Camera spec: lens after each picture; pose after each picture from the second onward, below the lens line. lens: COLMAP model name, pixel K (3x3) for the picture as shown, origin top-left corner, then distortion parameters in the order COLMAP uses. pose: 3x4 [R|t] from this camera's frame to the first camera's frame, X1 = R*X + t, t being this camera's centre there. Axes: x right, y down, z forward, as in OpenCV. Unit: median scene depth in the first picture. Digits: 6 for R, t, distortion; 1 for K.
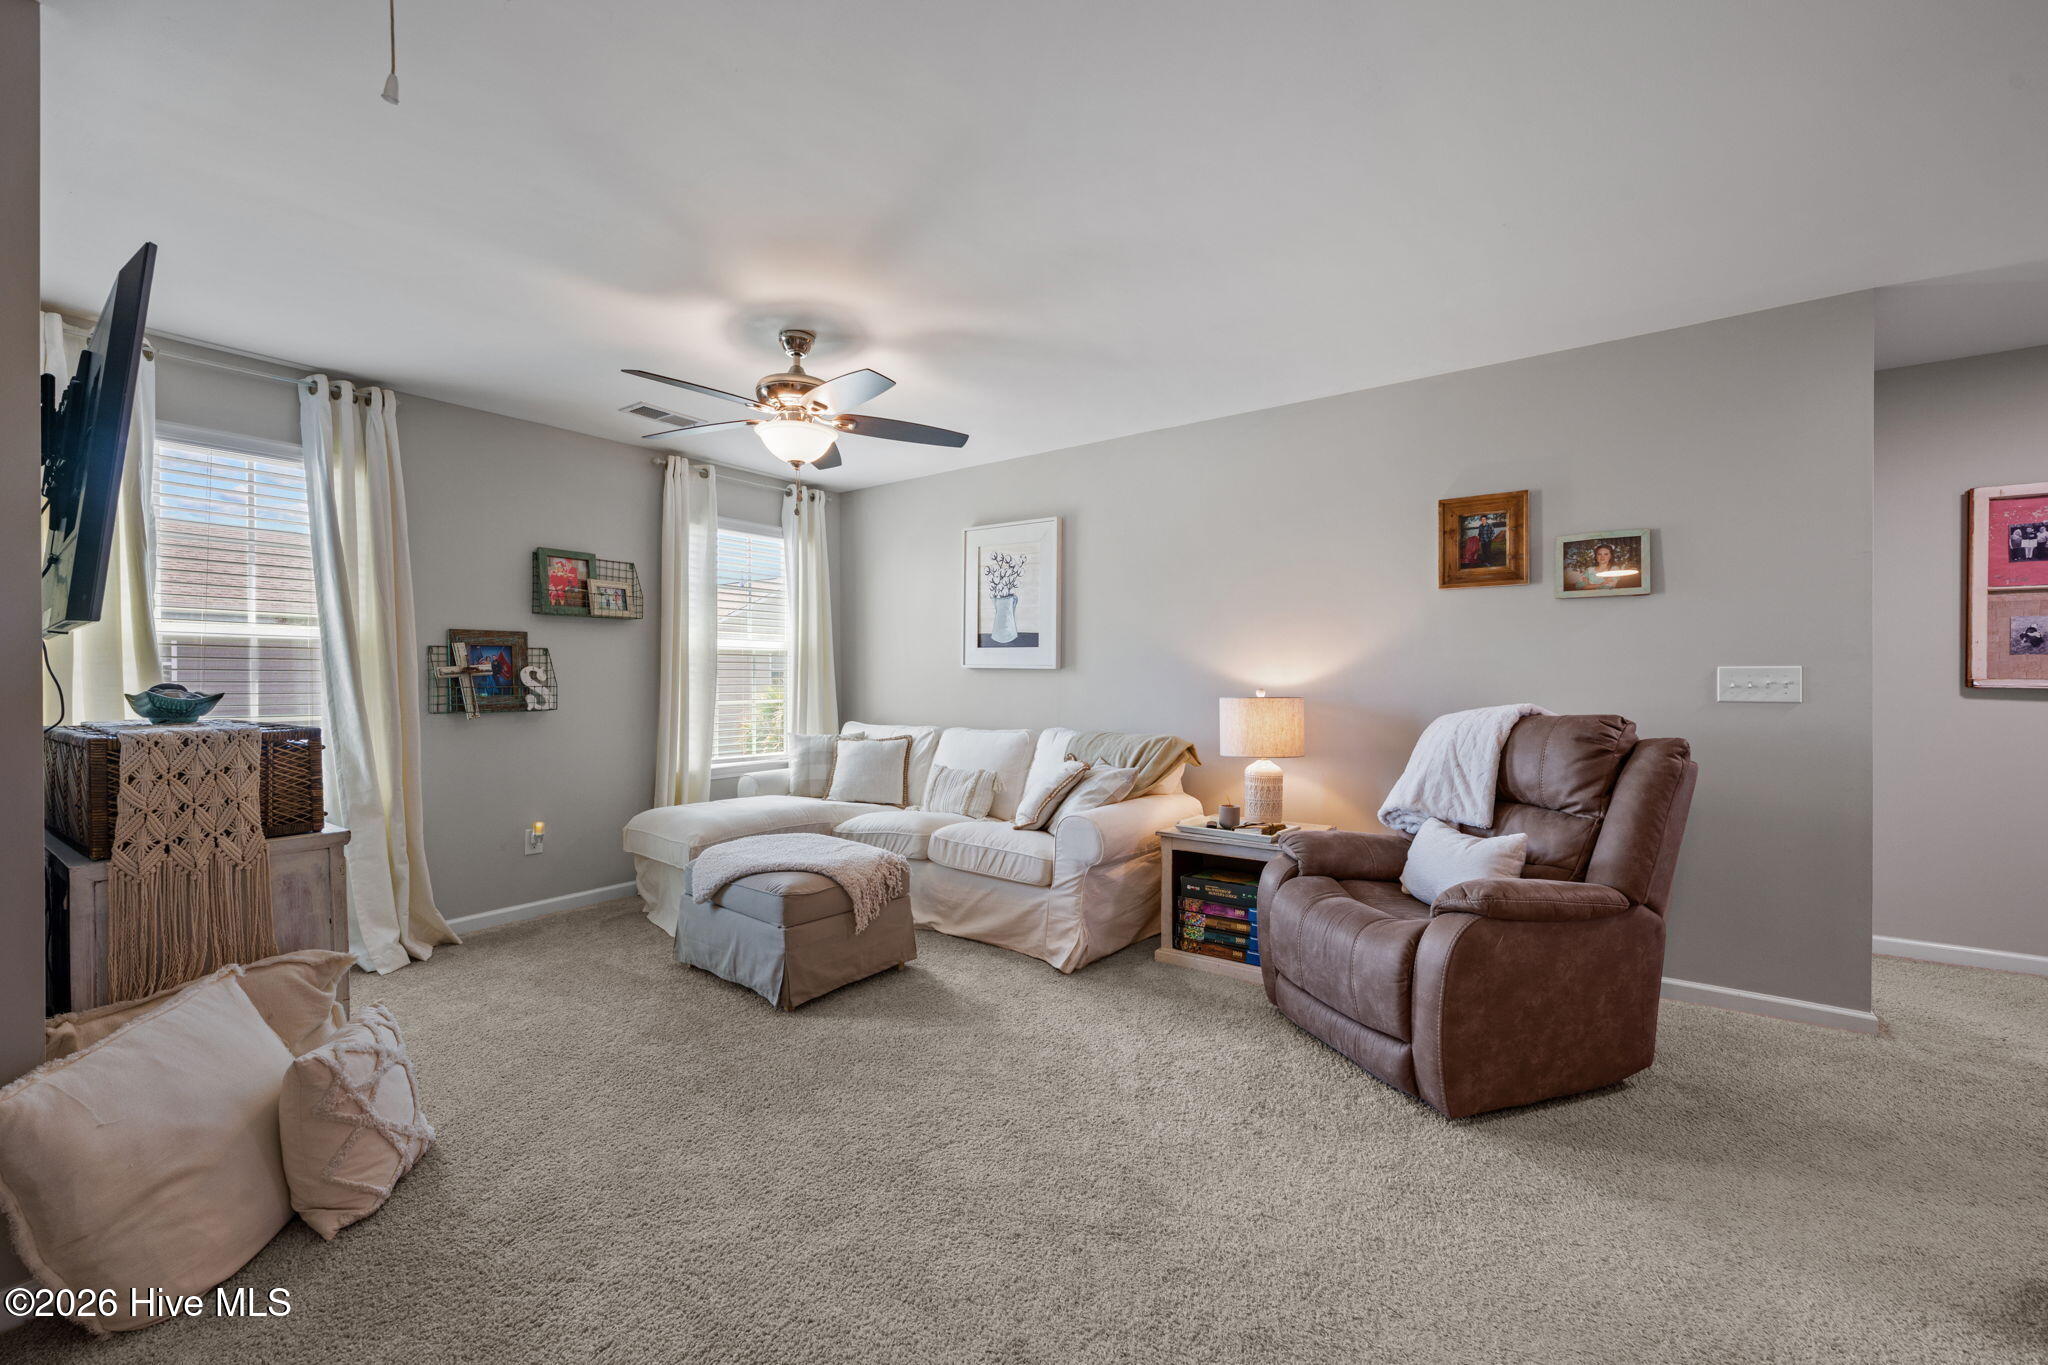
lens RADIAL K [[841.6, 0, 1014.4], [0, 841.6, 677.9], [0, 0, 1]] dist [-0.000774, -0.000152]
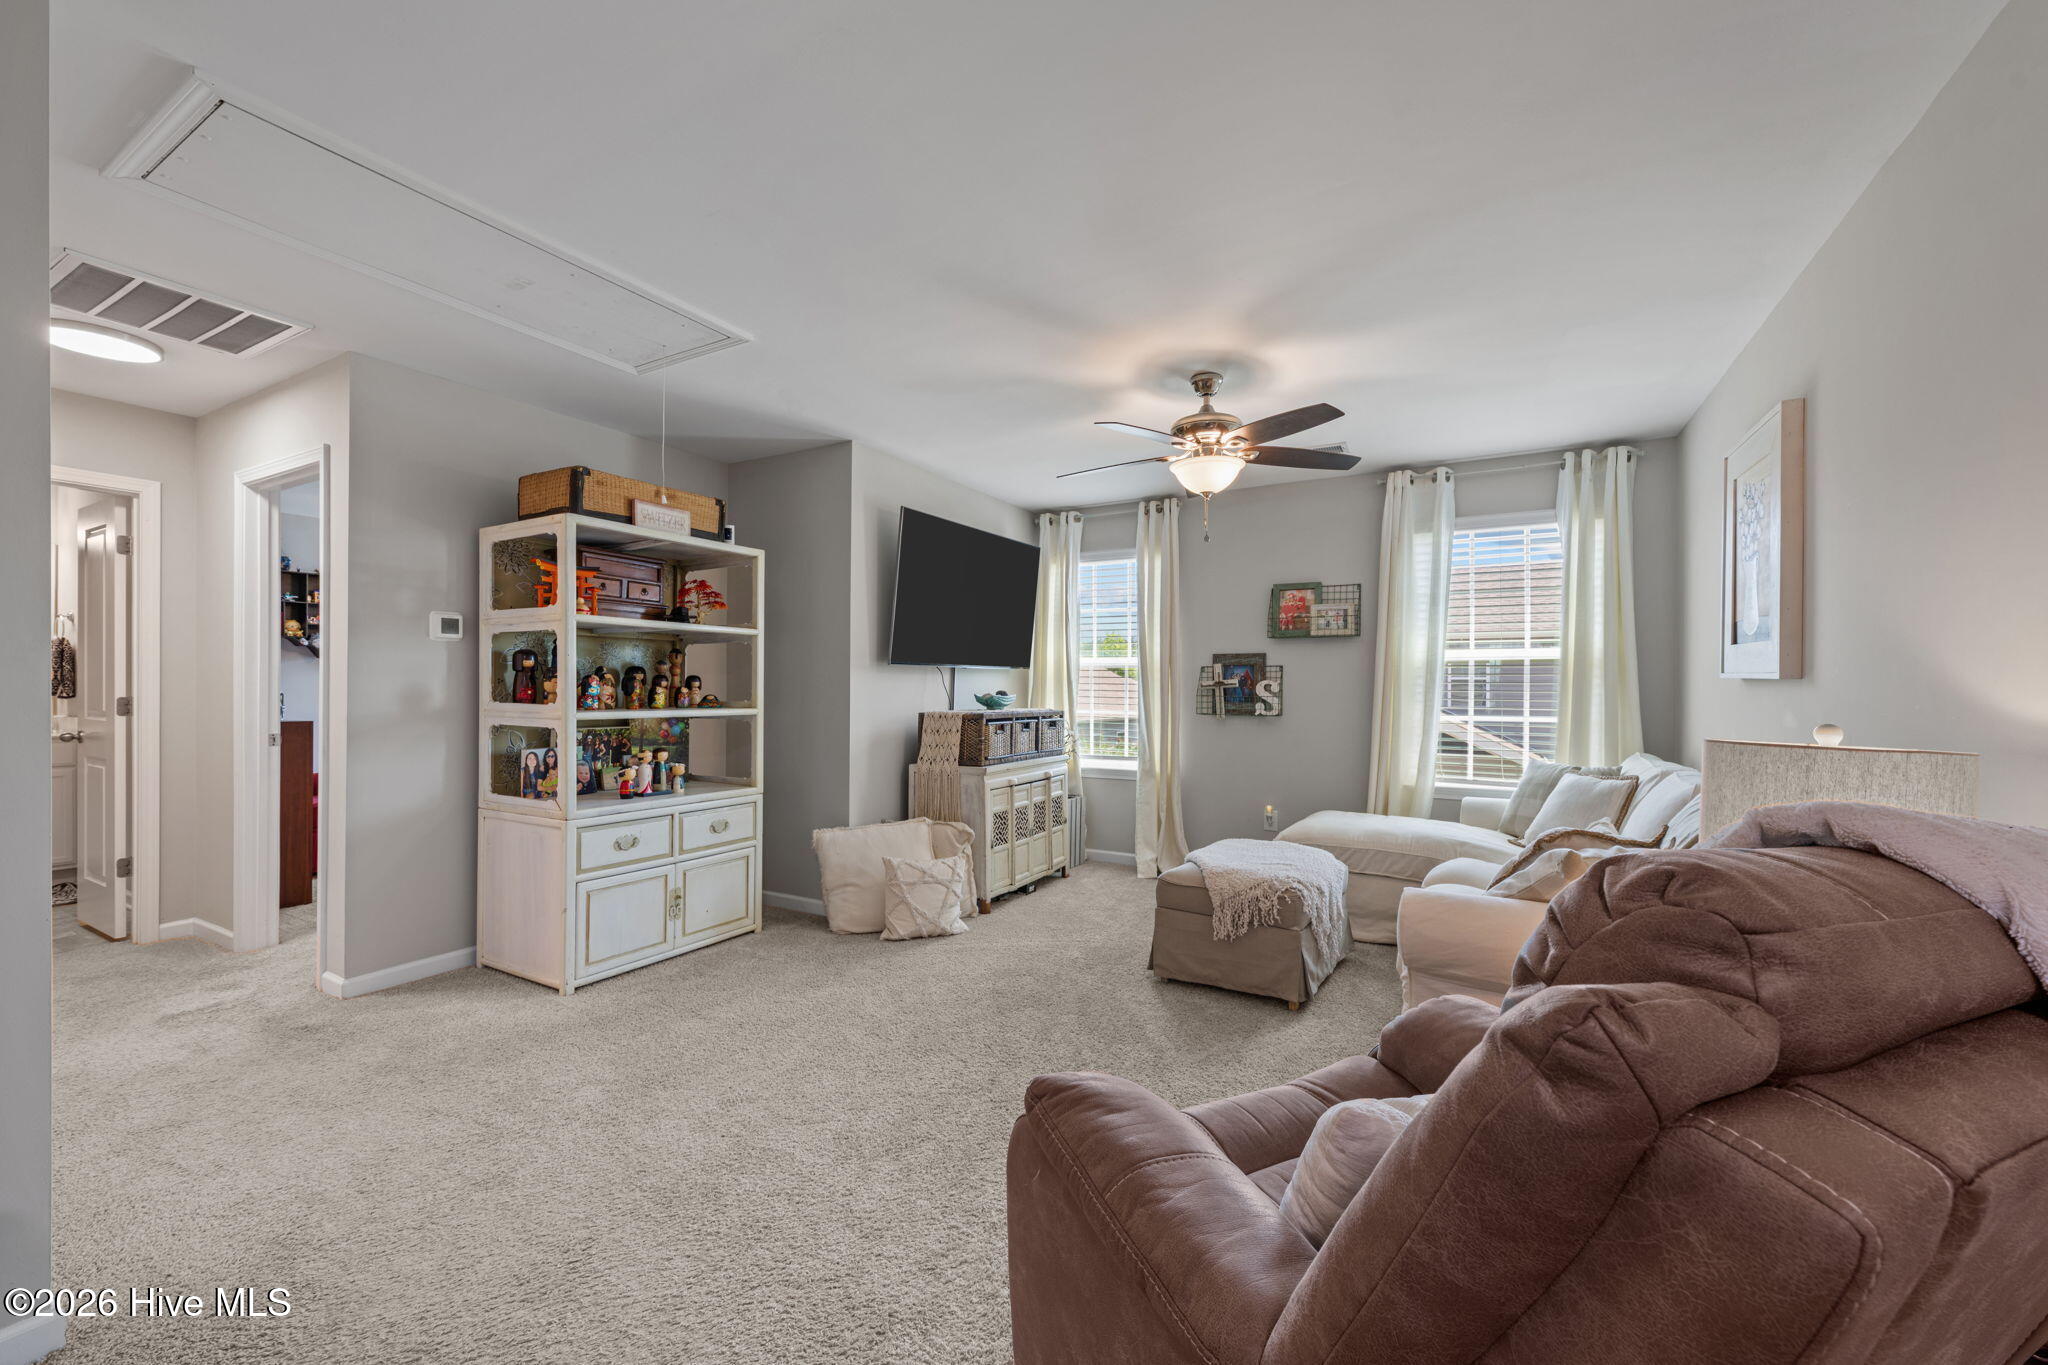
lens RADIAL K [[798.3, 0, 990.0], [0, 798.3, 686.9], [0, 0, 1]] dist [-0.000613, -0.000185]
pose [[0.088116, 0.002201, -0.996108, 0.585072], [-0.007009, 0.999974, 0.001589, -0.003081], [0.996086, 0.006841, 0.088129, 0.490825]]
